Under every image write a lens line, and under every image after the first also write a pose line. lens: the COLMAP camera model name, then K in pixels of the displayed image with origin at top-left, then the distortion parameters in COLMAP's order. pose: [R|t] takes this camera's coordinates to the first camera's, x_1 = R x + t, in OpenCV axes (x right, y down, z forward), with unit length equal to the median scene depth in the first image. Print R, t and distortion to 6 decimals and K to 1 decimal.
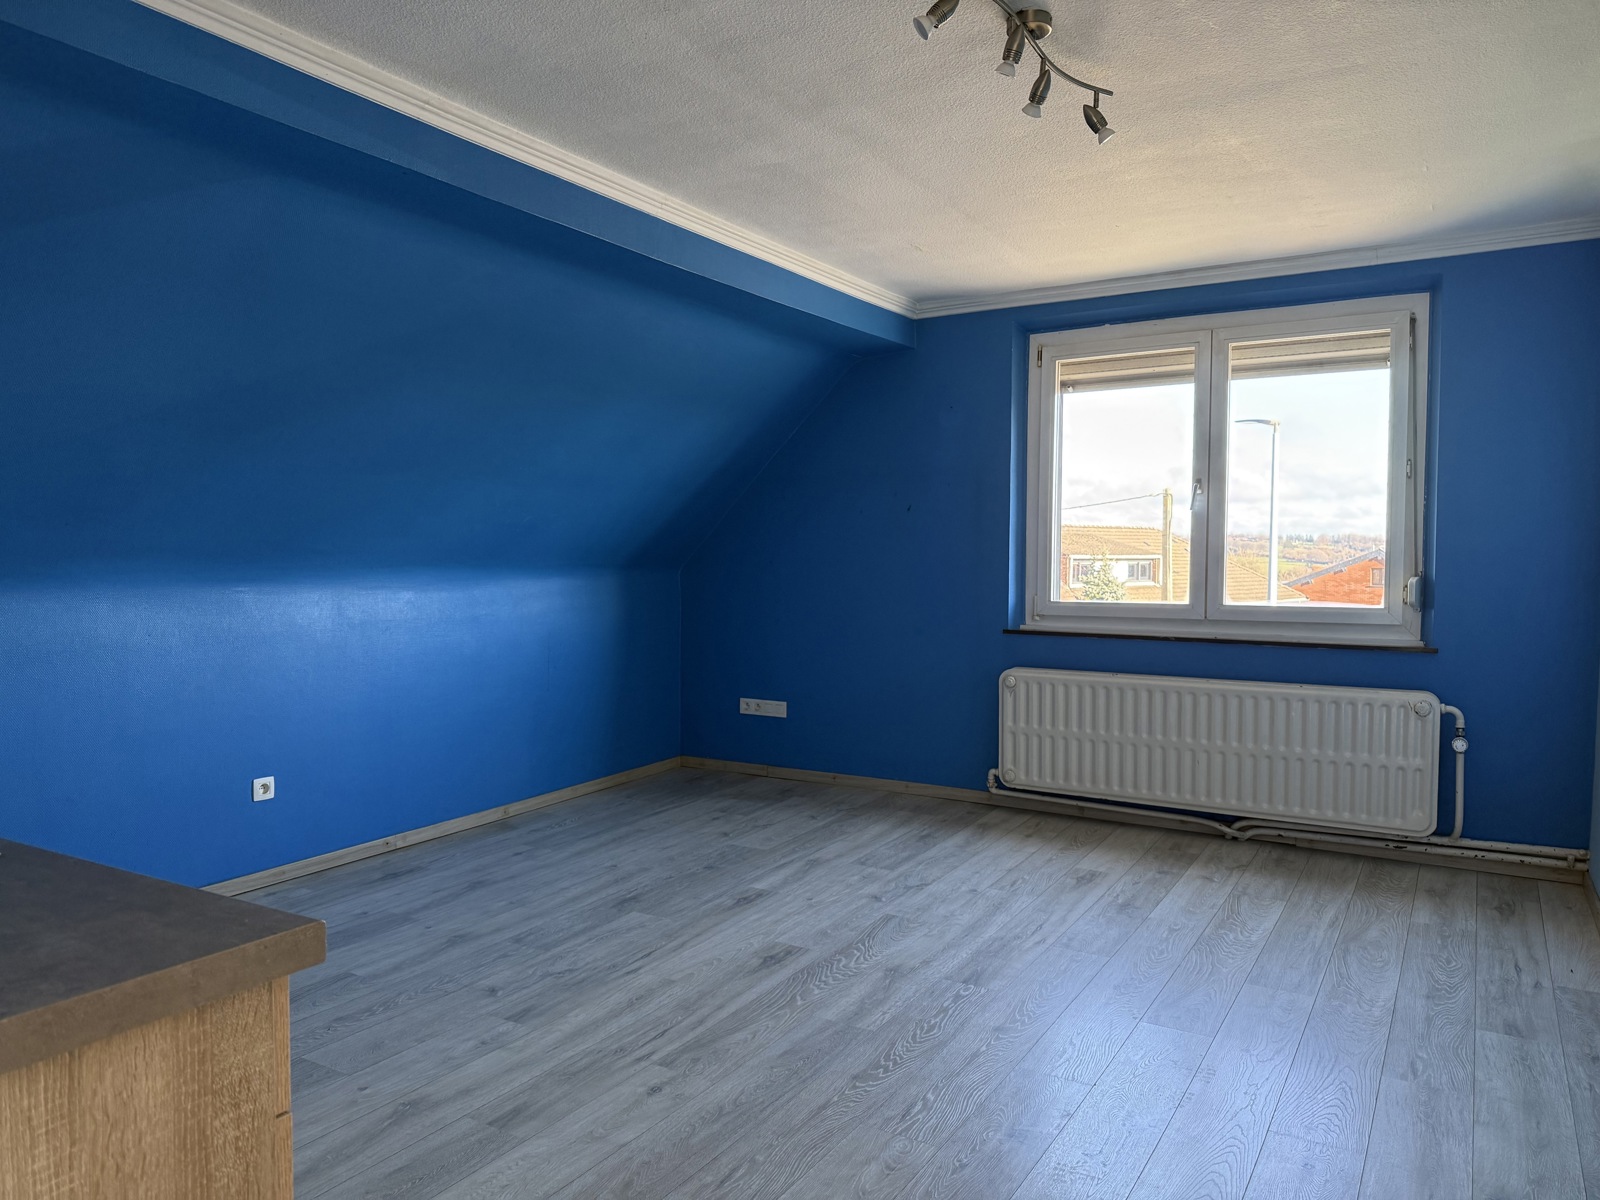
lens RADIAL K [[1095.9, 0, 803.0], [0, 1095.9, 600.4], [0, 0, 1]] dist [0.040138, -0.014879]
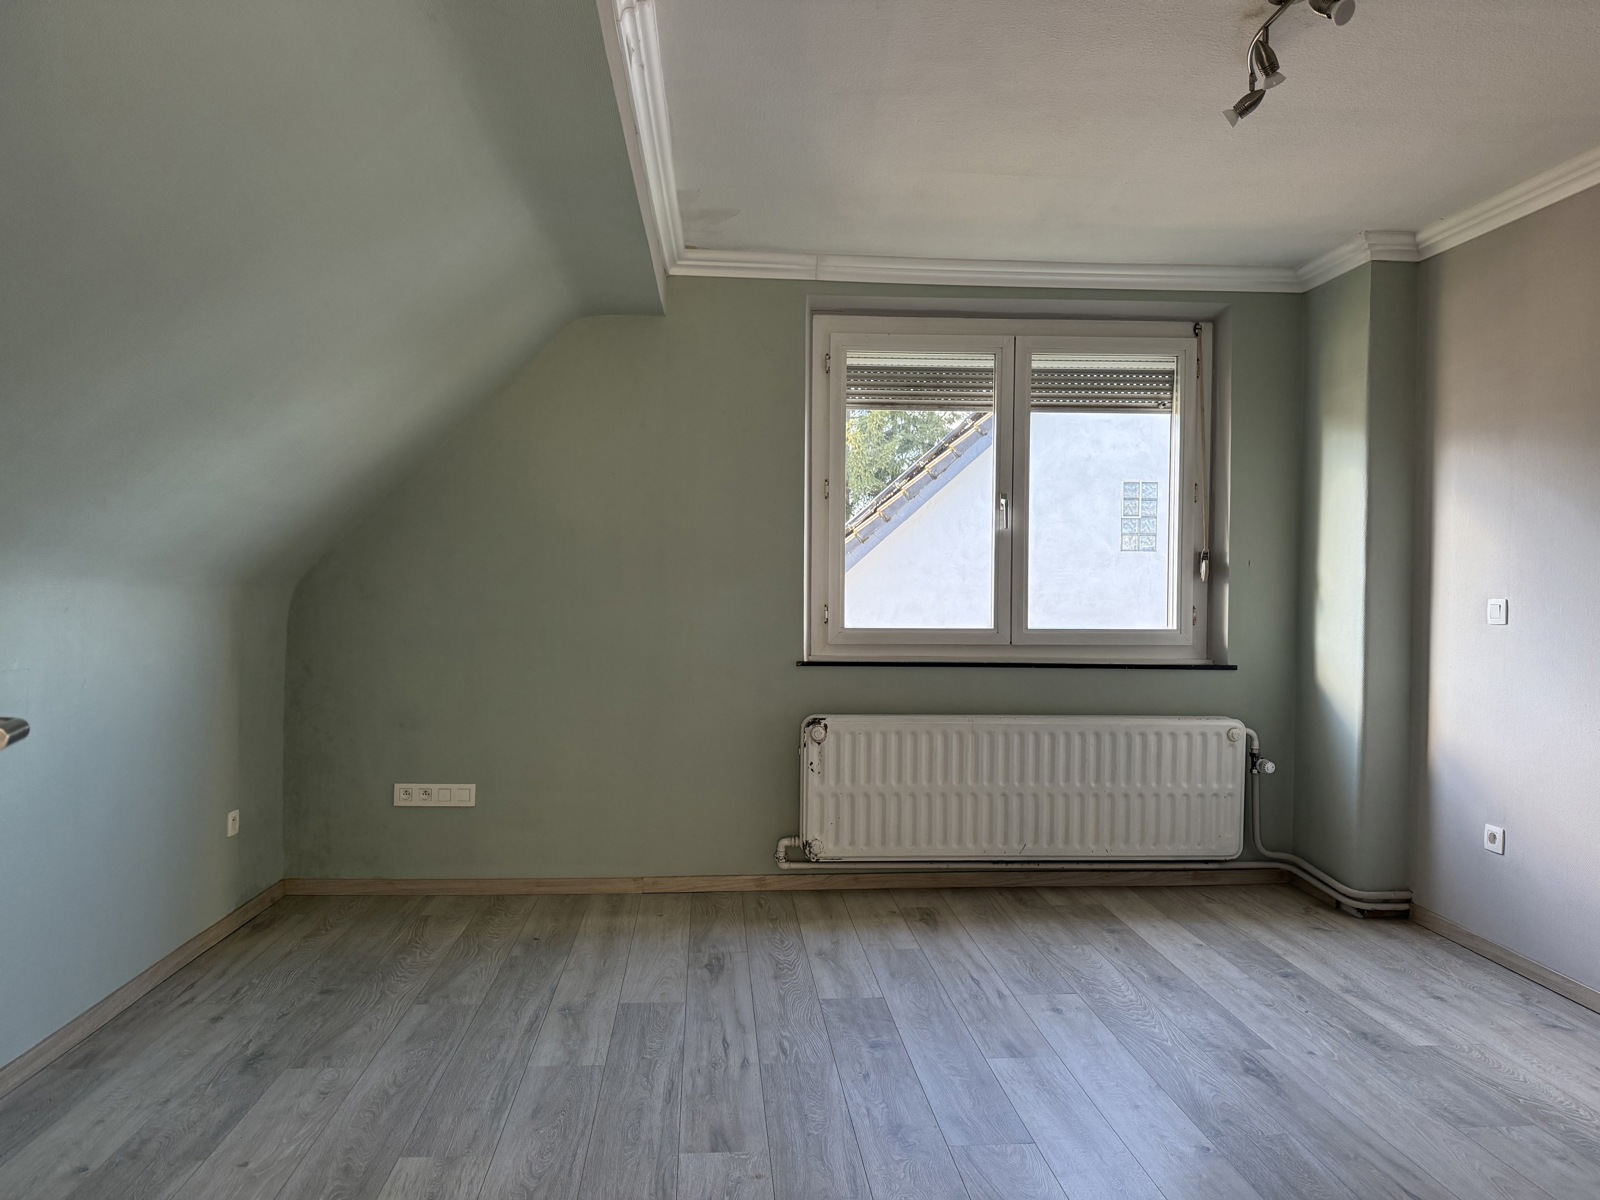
lens RADIAL K [[1095.9, 0, 768.8], [0, 1095.9, 568.9], [0, 0, 1]] dist [0.040138, -0.014879]
pose [[0.818110, 0.004301, 0.575046, -0.341029], [0.025369, 0.998729, -0.043562, -0.011301], [-0.574503, 0.050226, 0.816960, 0.392217]]
